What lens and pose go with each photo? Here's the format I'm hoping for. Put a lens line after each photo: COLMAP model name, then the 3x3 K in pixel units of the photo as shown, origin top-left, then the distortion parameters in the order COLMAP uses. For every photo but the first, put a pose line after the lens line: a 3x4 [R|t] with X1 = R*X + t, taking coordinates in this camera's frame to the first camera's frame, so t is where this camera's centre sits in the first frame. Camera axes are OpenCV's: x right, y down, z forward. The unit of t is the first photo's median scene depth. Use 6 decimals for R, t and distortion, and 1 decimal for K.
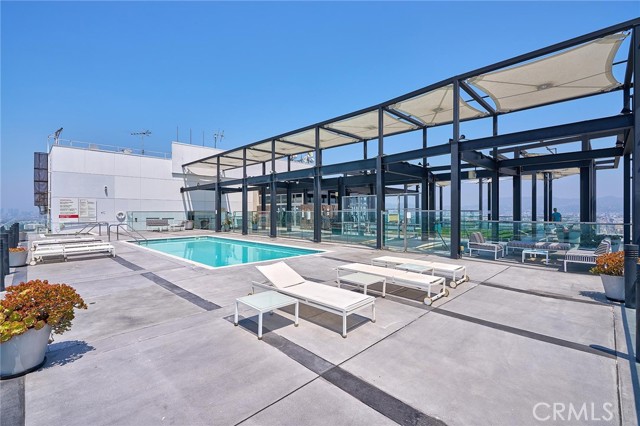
lens RADIAL K [[292.2, 0, 319.0], [0, 292.2, 211.4], [0, 0, 1]] dist [-0.012703, -0.000738]
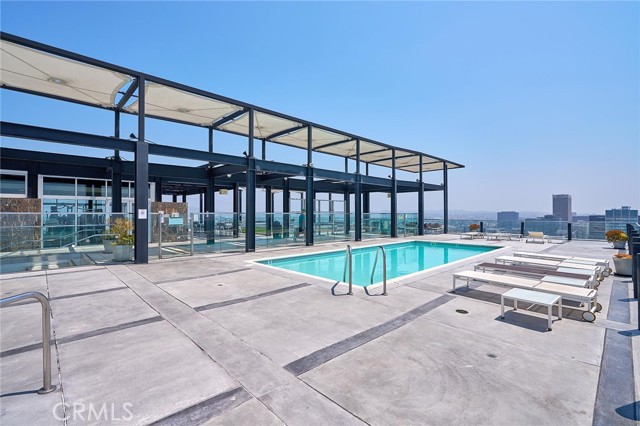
lens RADIAL K [[292.2, 0, 320.7], [0, 292.2, 213.6], [0, 0, 1]] dist [-0.012703, -0.000738]
pose [[0.030985, 0.004099, 0.999511, -0.653932], [-0.001870, 0.999990, -0.004043, 0.003348], [-0.999518, -0.001744, 0.030992, 0.633744]]
